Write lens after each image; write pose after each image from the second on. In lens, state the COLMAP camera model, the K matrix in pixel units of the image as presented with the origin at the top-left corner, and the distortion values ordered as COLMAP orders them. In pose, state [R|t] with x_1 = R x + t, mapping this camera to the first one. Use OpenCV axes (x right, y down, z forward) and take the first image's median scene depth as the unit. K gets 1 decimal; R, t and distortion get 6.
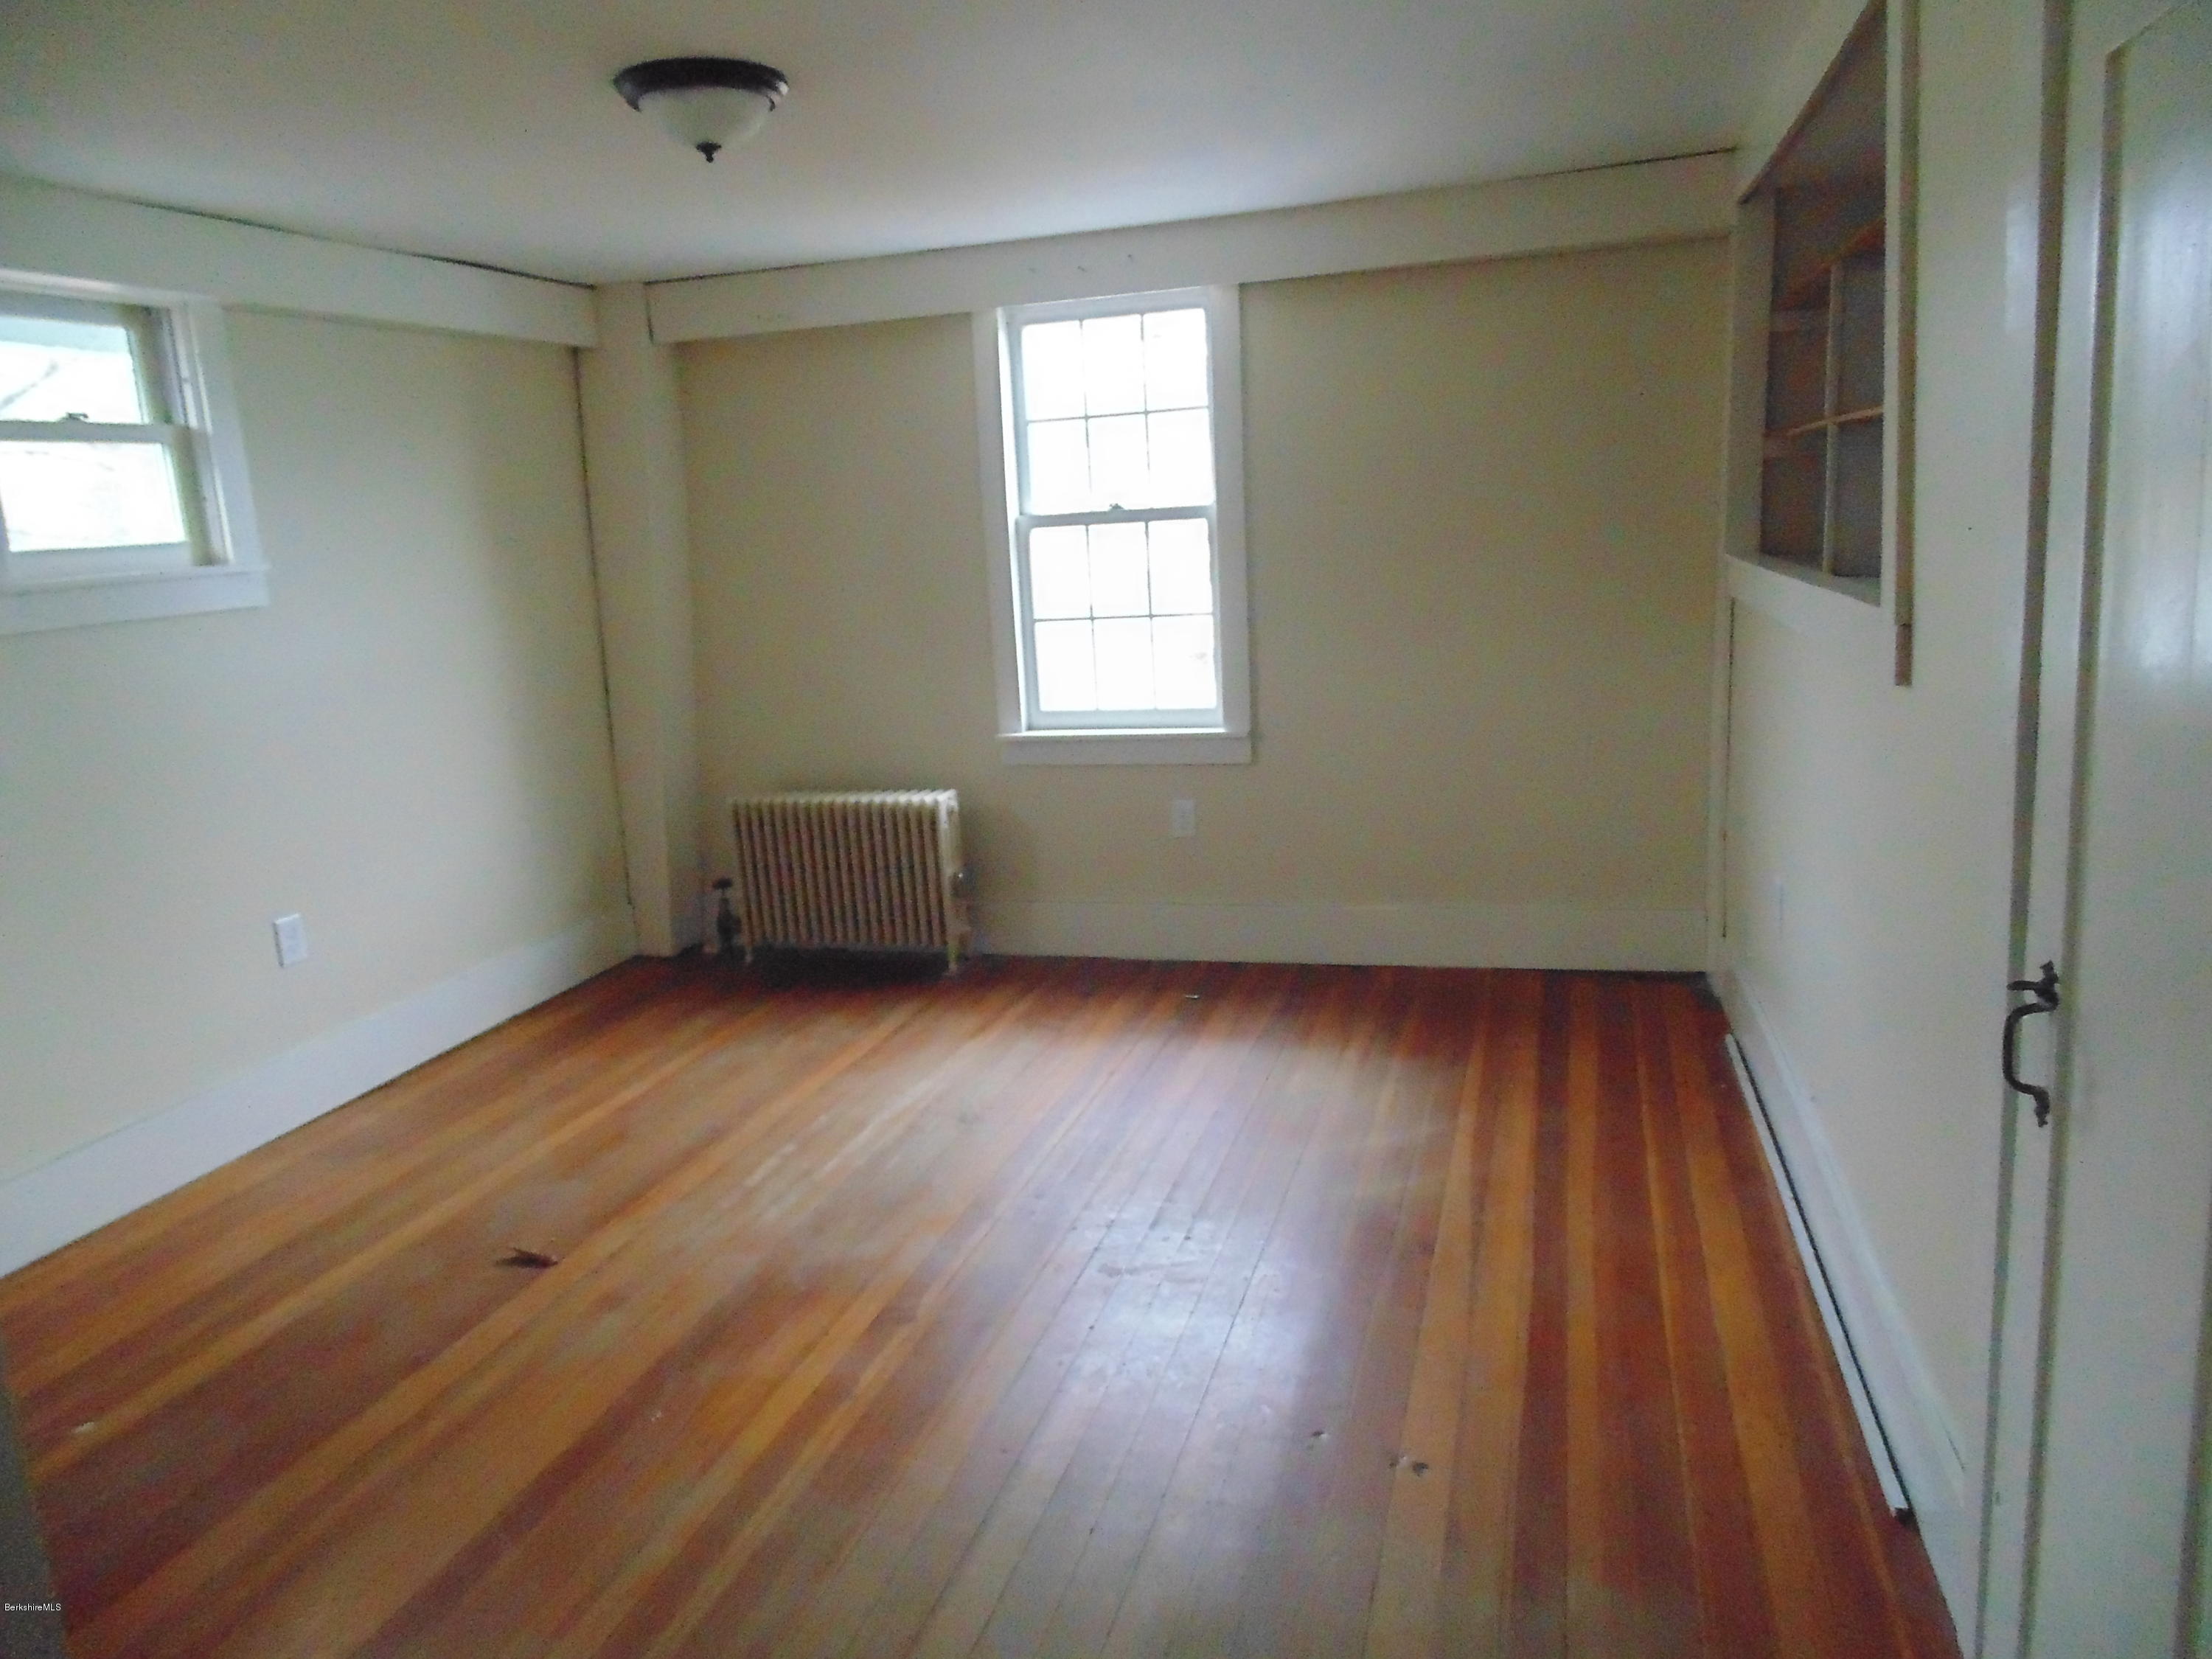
lens RADIAL K [[1470.1, 0, 1113.7], [0, 1470.1, 827.7], [0, 0, 1]] dist [-0.006753, -0.003665]
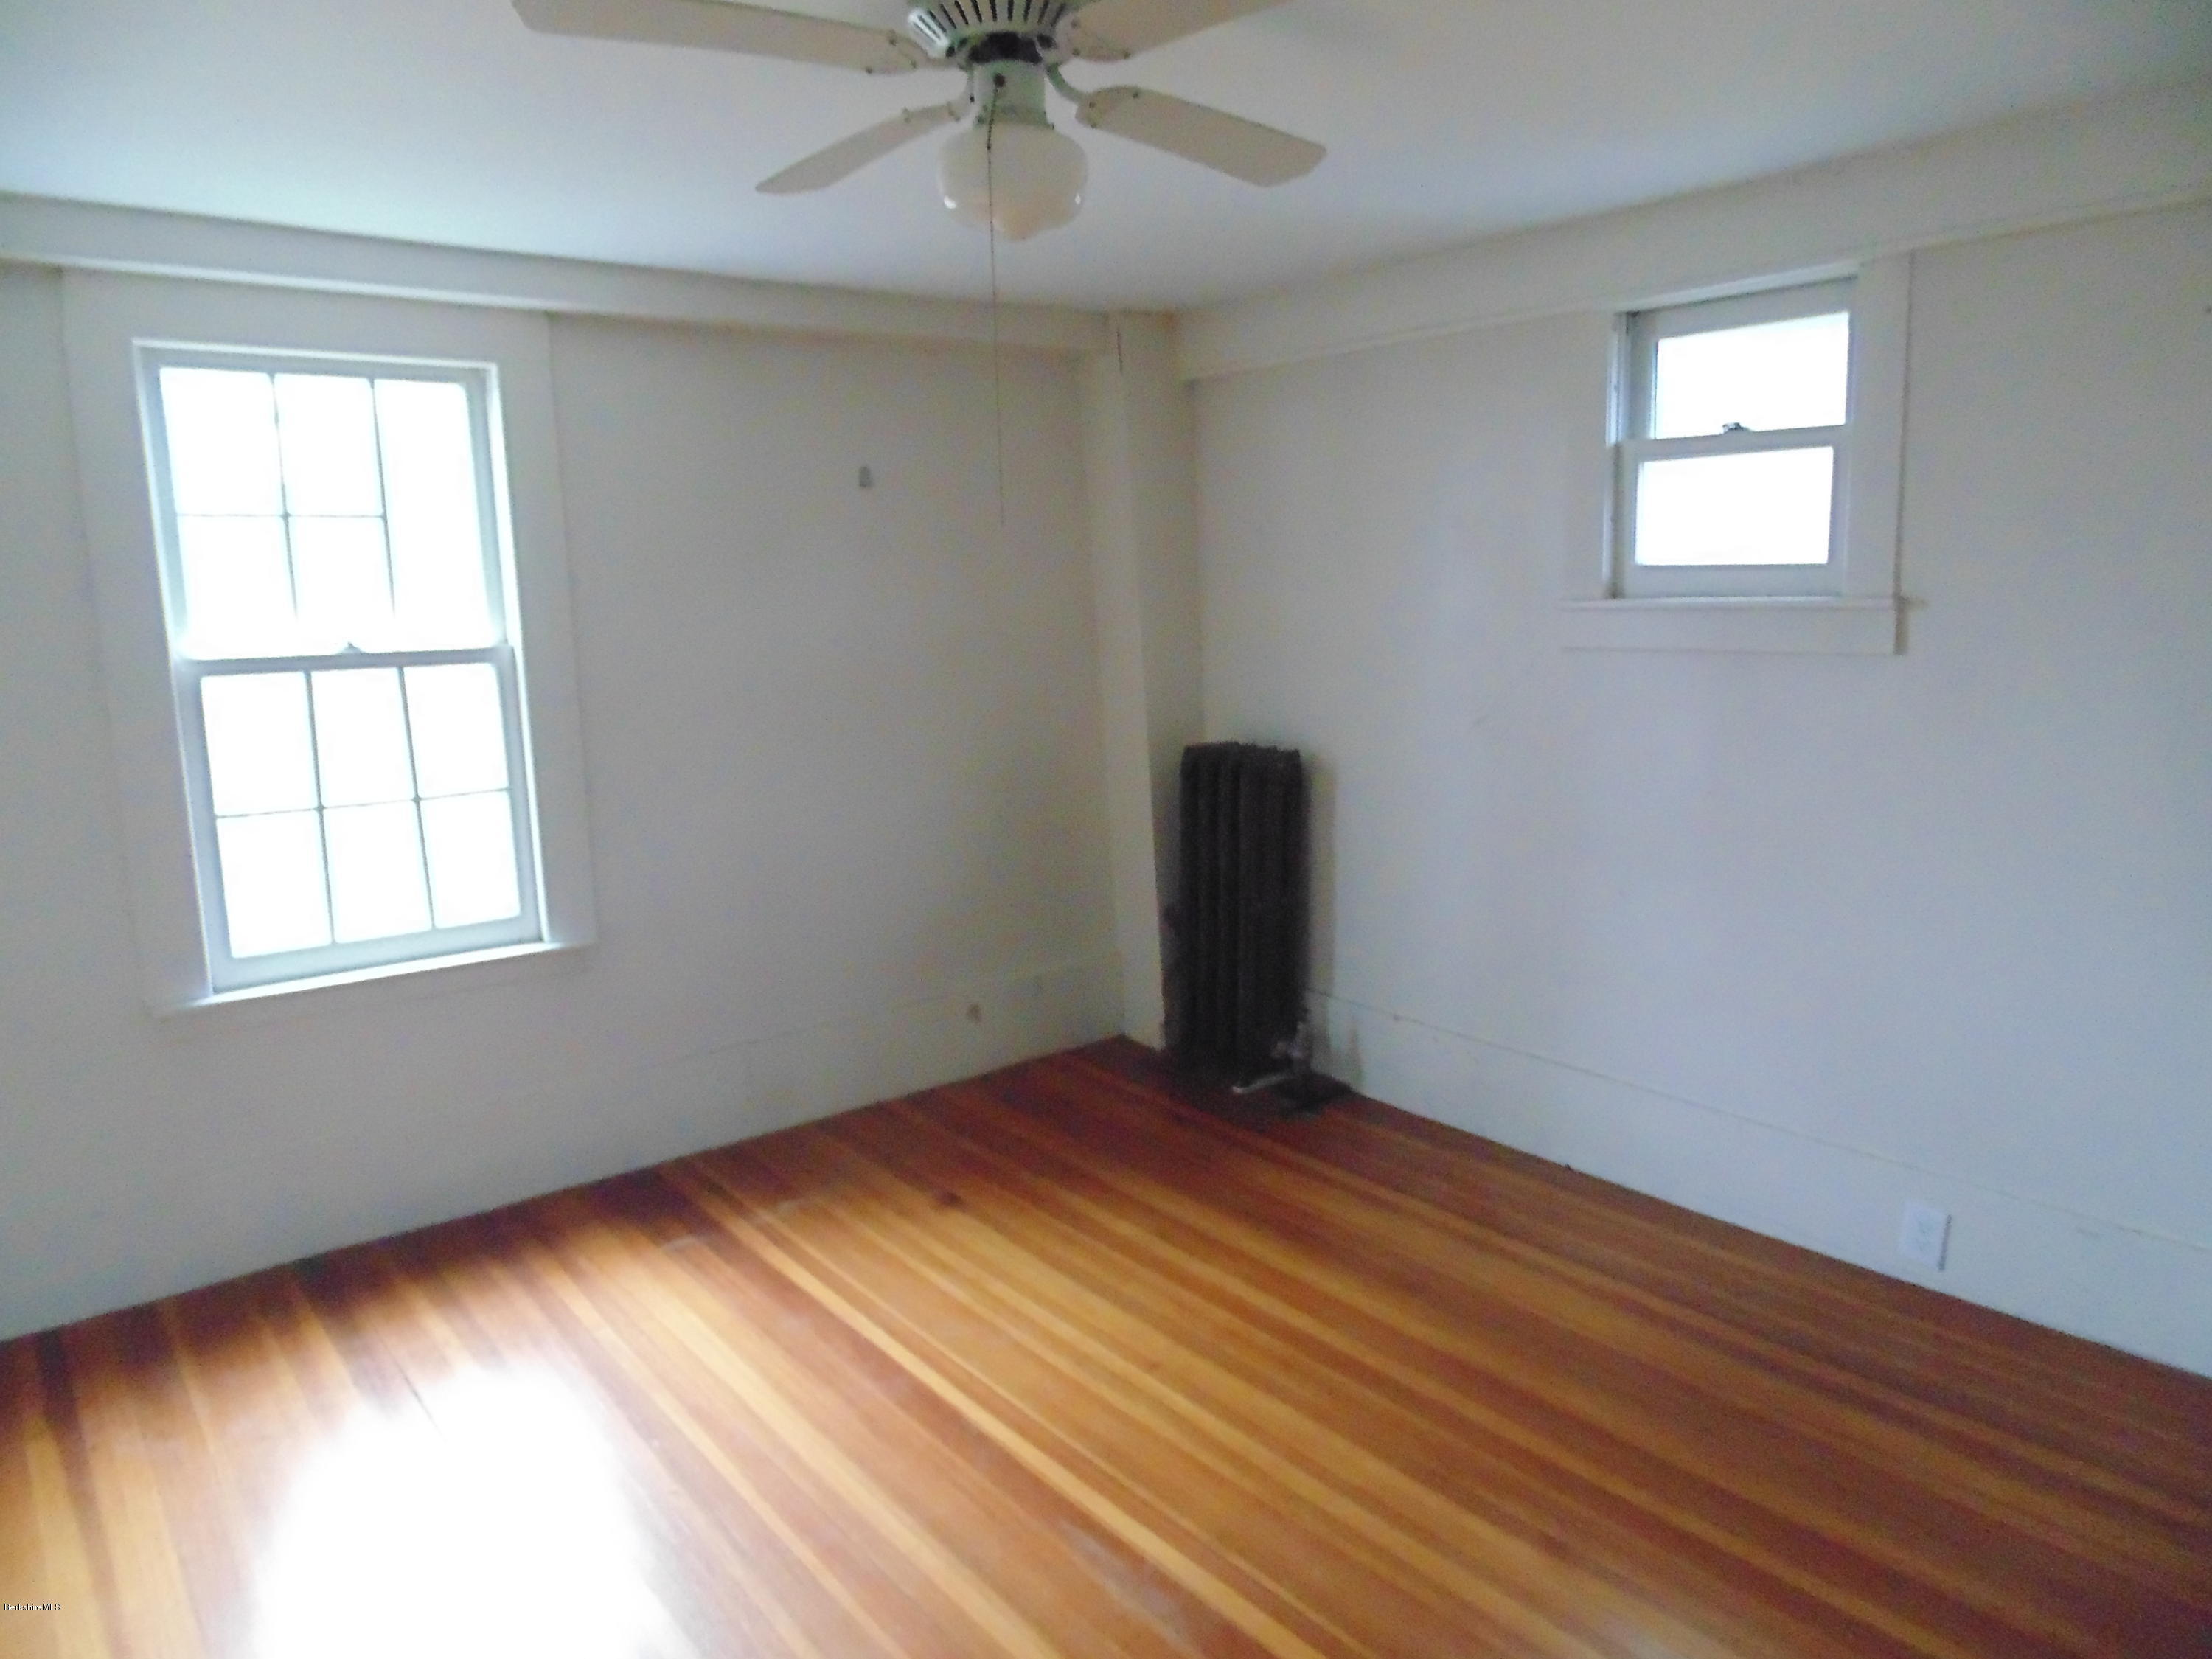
lens RADIAL K [[1470.1, 0, 1113.7], [0, 1470.1, 827.7], [0, 0, 1]] dist [-0.006753, -0.003665]
pose [[0.565412, -0.087383, 0.820167, -0.366922], [0.164086, 0.986413, -0.008023, -0.071215], [-0.808322, 0.139114, 0.572068, 0.331361]]
